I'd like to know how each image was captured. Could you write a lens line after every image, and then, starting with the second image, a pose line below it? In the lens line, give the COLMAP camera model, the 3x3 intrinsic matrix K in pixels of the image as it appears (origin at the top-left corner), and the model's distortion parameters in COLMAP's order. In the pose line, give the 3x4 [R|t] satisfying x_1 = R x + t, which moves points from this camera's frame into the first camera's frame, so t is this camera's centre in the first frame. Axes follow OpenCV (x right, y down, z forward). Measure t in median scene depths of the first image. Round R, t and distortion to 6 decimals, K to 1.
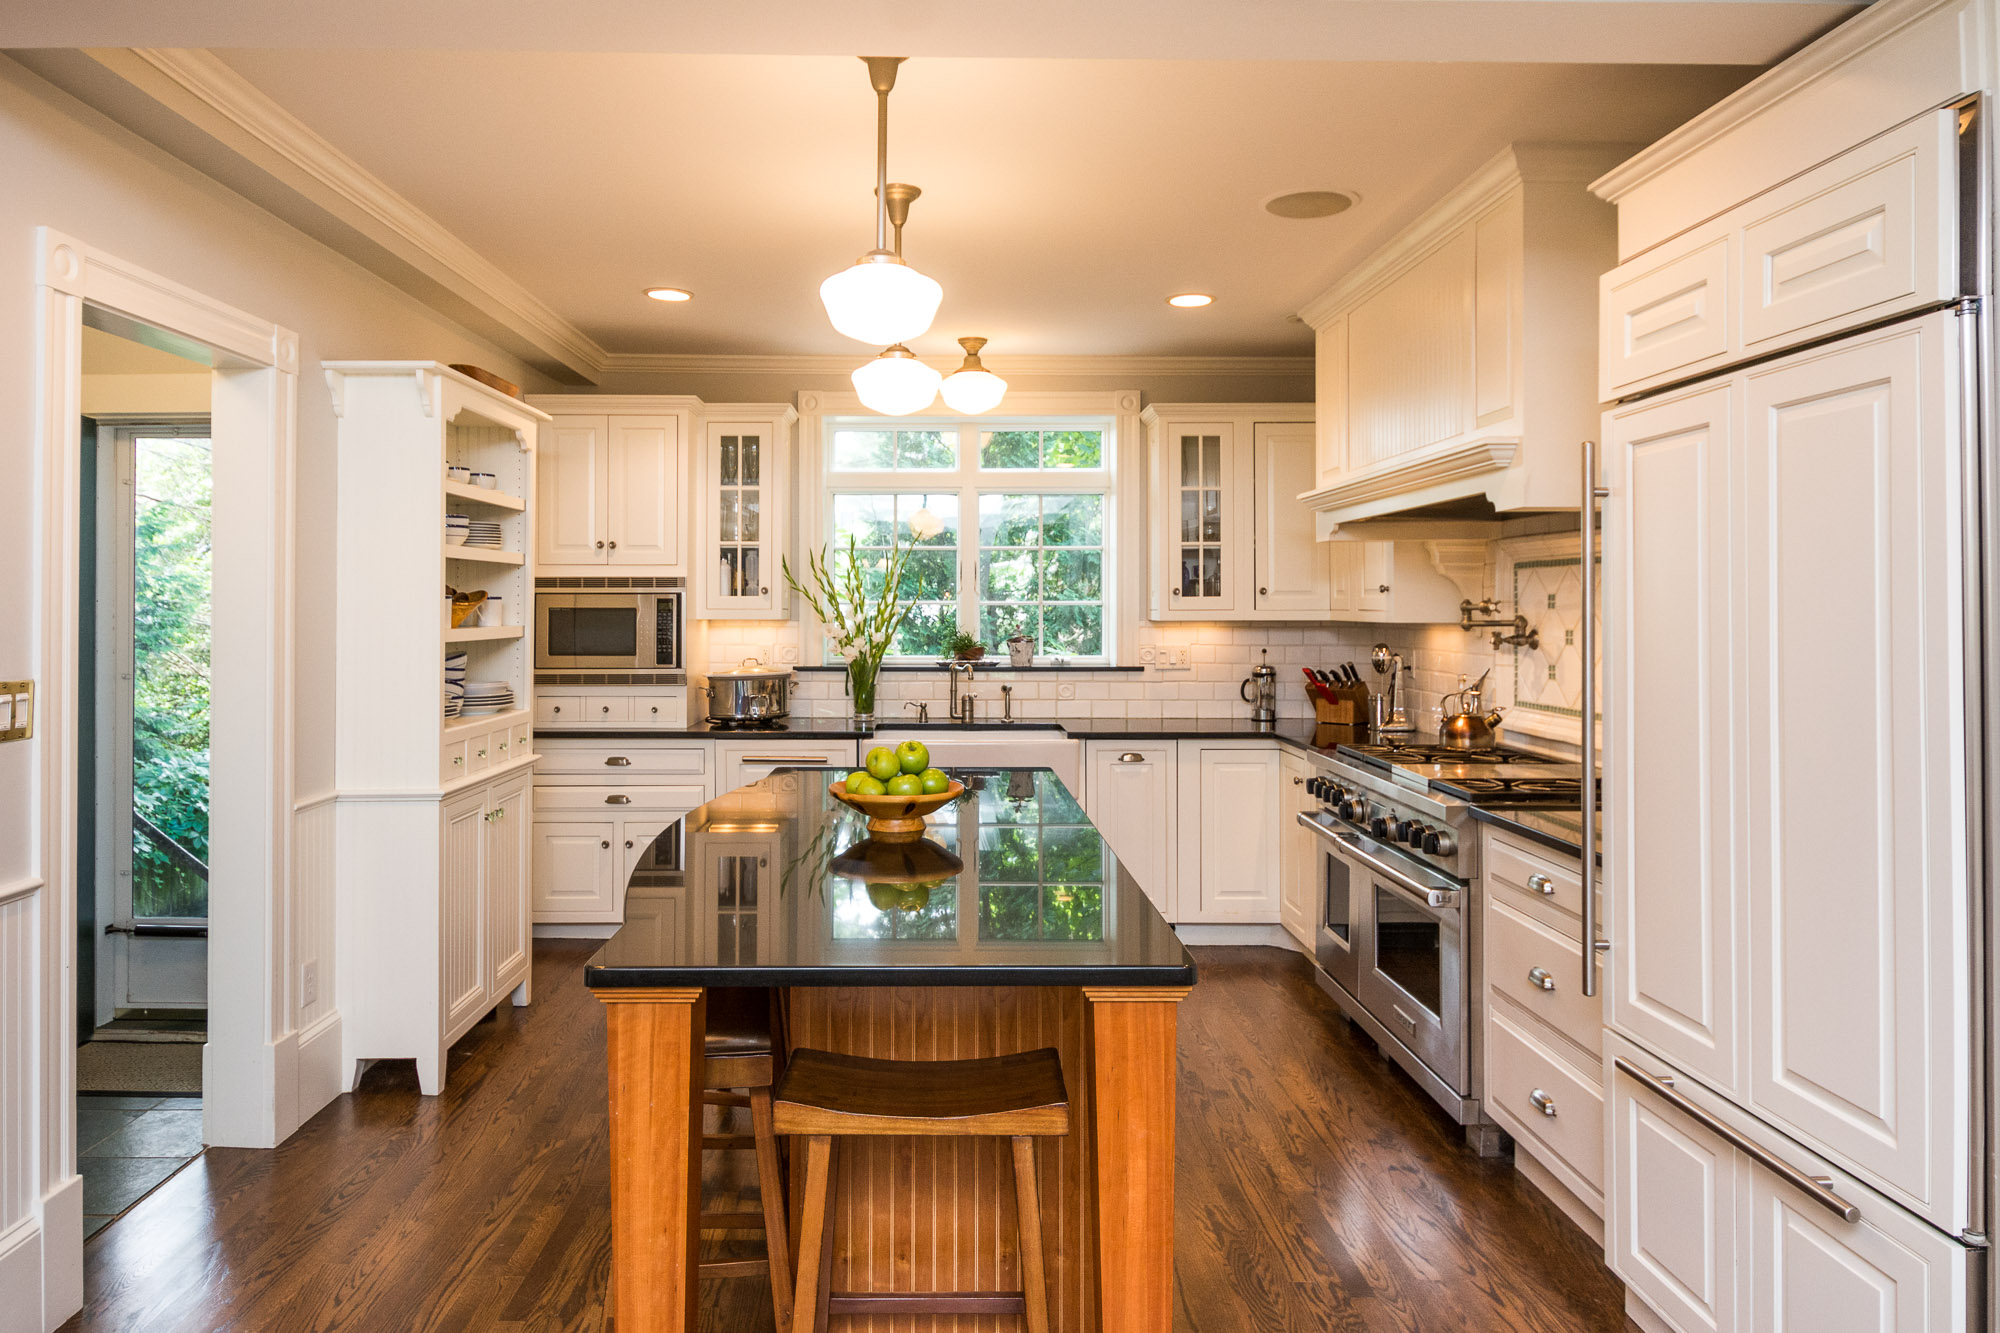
lens RADIAL K [[1373.3, 0, 998.3], [0, 1373.3, 603.8], [0, 0, 1]] dist [0.022308, -0.004761]
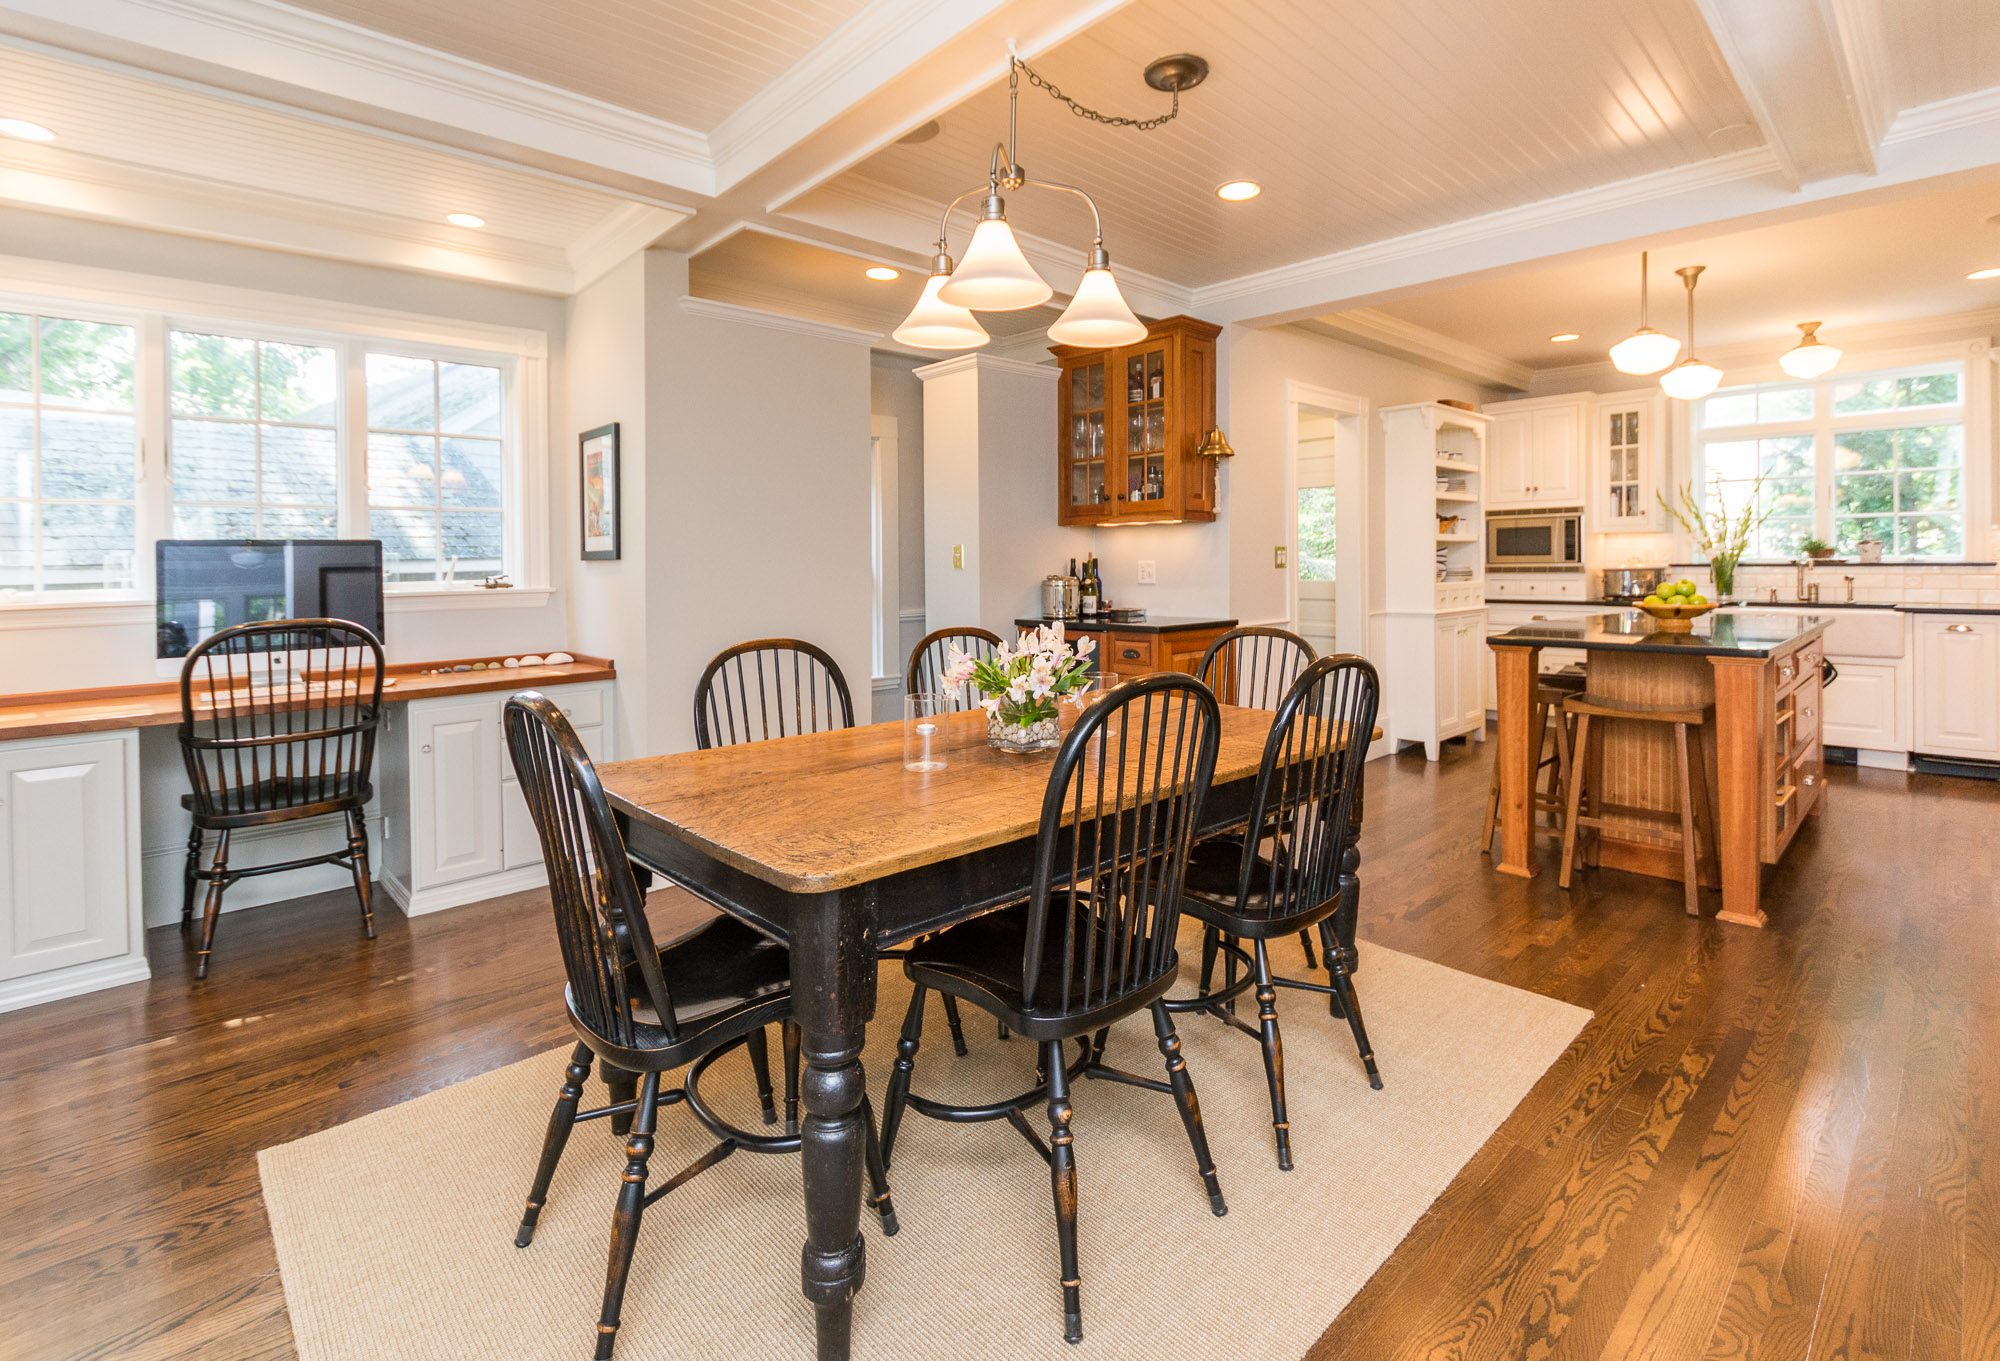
lens RADIAL K [[1180.0, 0, 1000.7], [0, 1180.0, 632.1], [0, 0, 1]] dist [-0.001222, -0.002144]
pose [[0.739436, 0.013763, -0.673086, 0.202601], [0.026787, 0.998398, 0.049842, 0.041716], [0.672693, -0.054884, 0.737883, -0.494038]]
